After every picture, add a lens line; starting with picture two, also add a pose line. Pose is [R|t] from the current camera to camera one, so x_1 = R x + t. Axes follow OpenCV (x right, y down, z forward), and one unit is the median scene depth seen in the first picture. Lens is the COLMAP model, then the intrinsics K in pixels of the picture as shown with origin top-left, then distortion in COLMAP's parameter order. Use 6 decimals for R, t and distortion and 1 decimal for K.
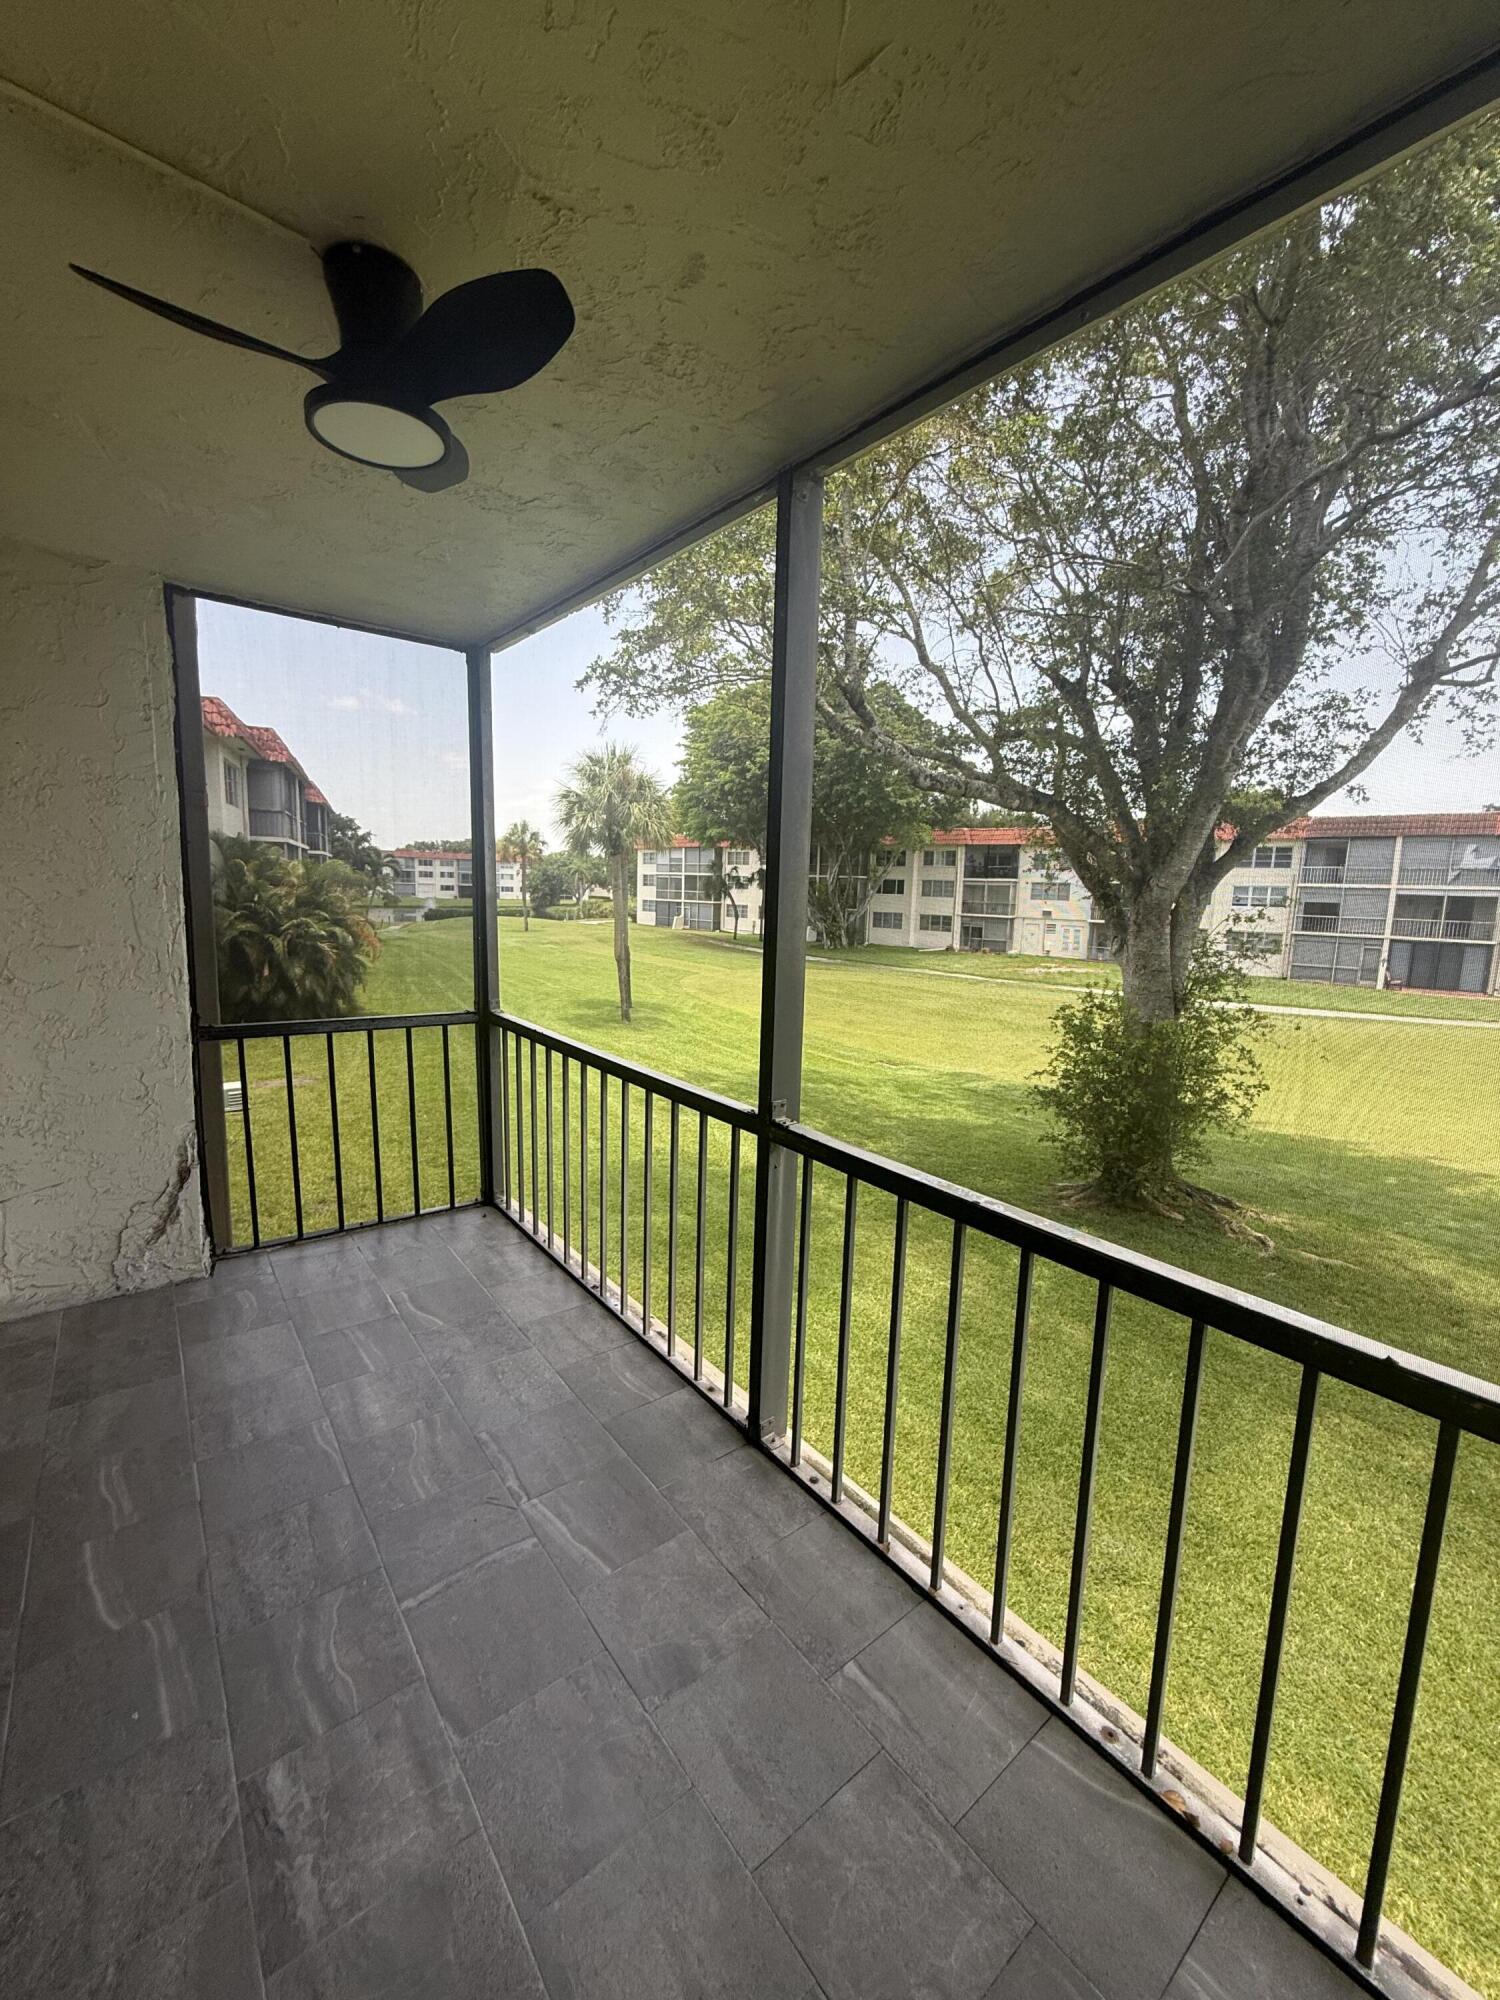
lens RADIAL K [[800.8, 0, 752.3], [0, 800.8, 998.4], [0, 0, 1]] dist [0.003784, -0.000309]
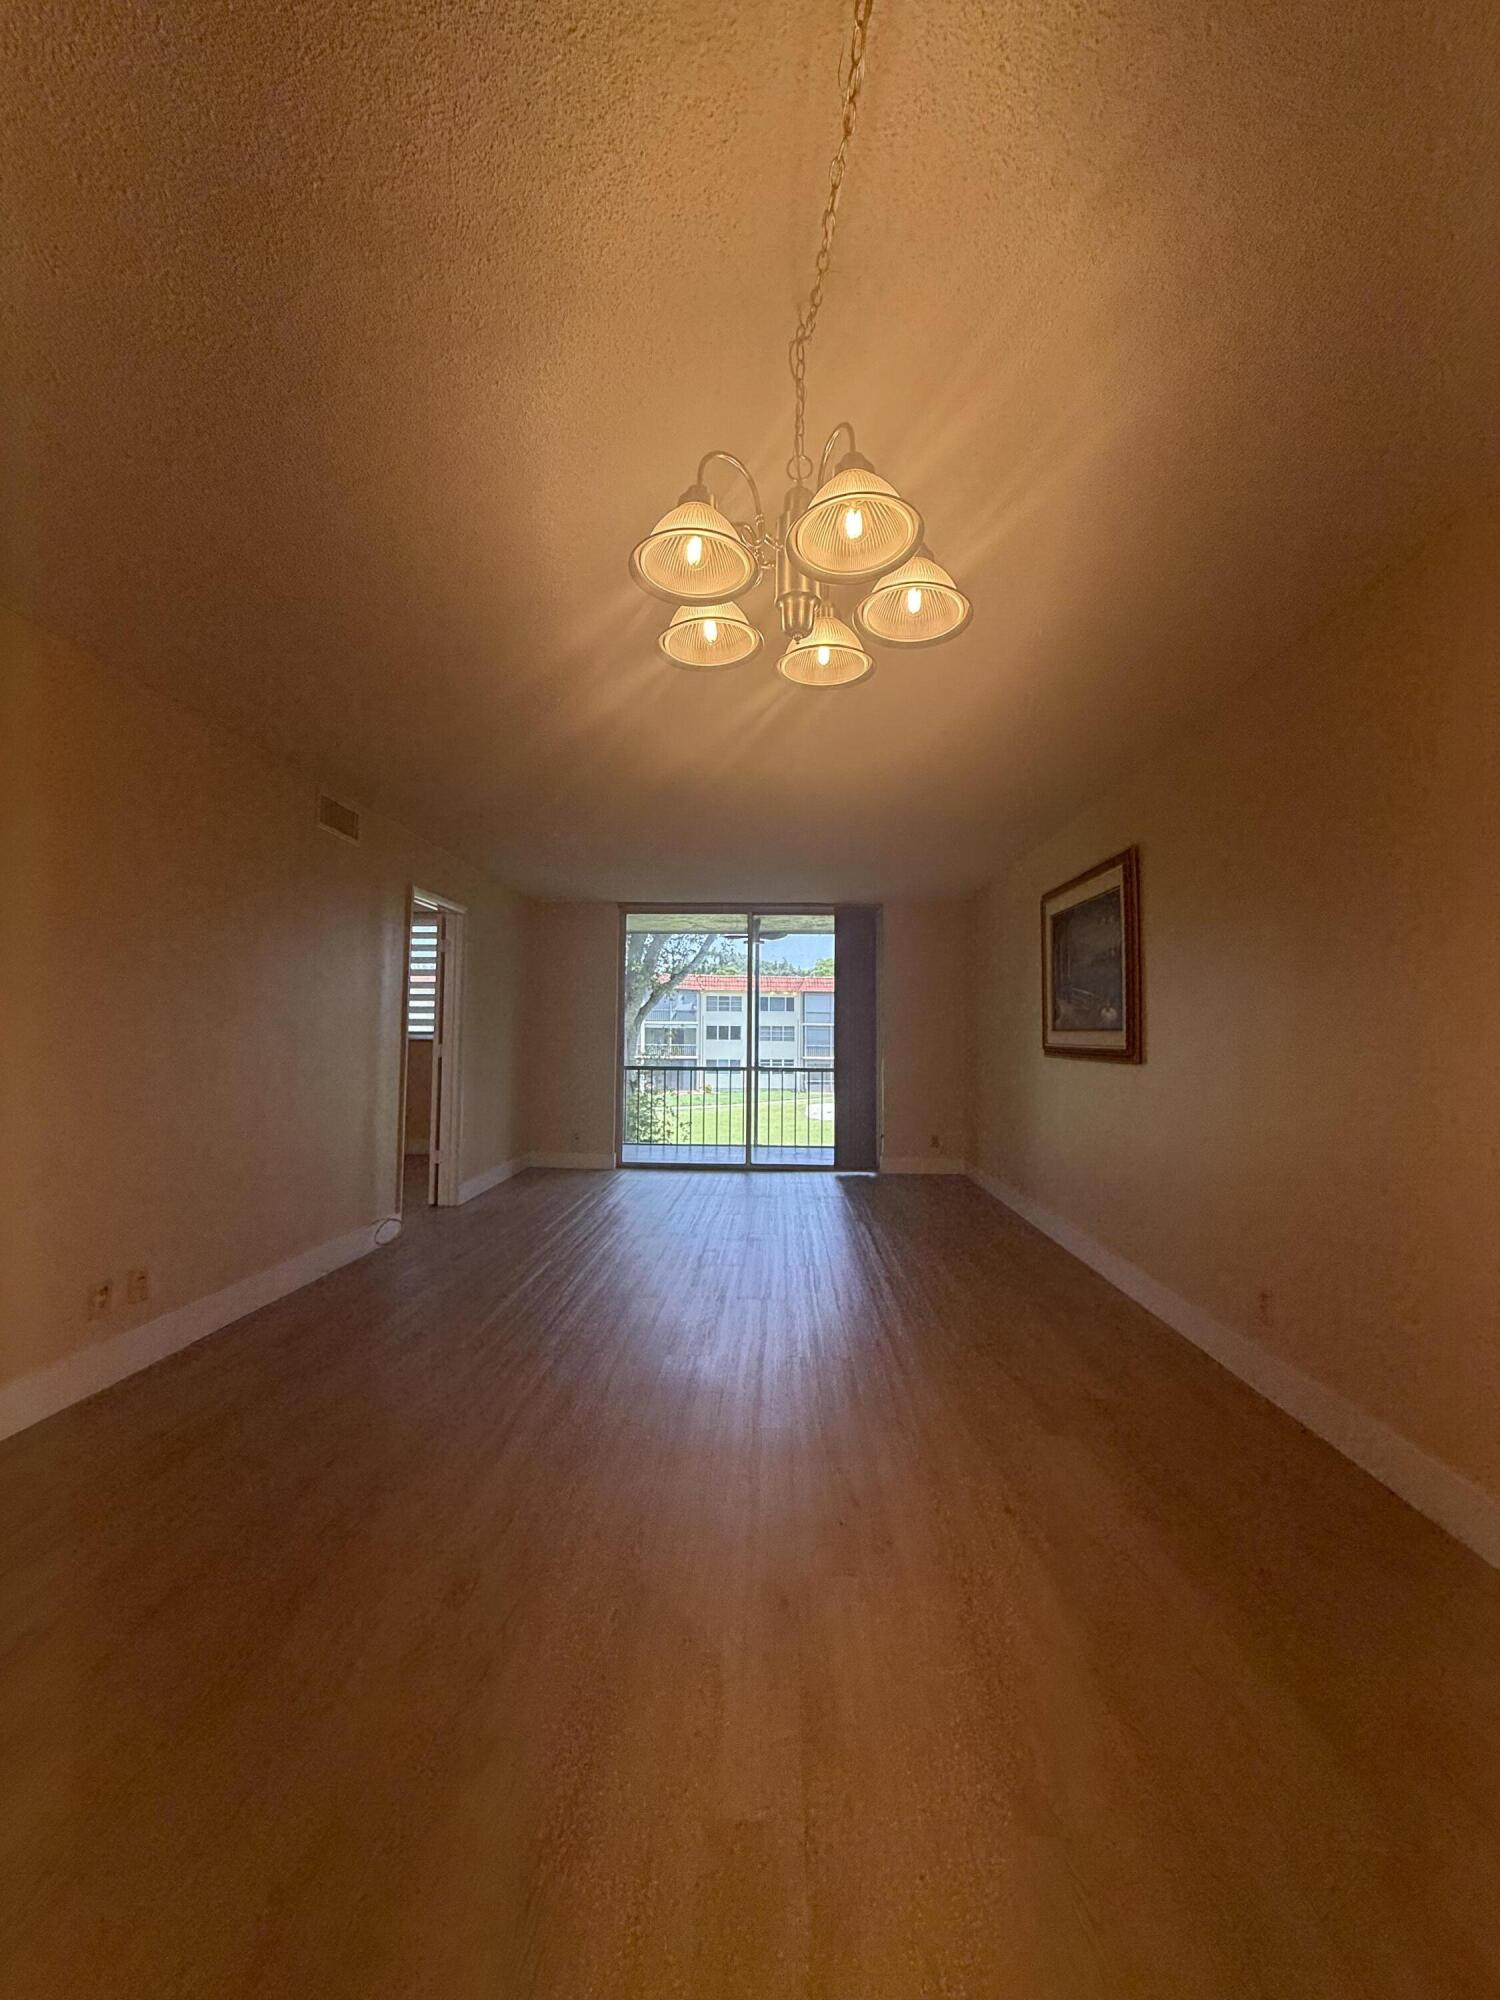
lens RADIAL K [[800.8, 0, 764.4], [0, 800.8, 982.5], [0, 0, 1]] dist [0.003784, -0.000309]
pose [[0.639195, 0.030705, 0.768431, -0.623410], [0.117251, 0.983630, -0.136835, 0.054923], [-0.760054, 0.177563, 0.625131, -0.340151]]
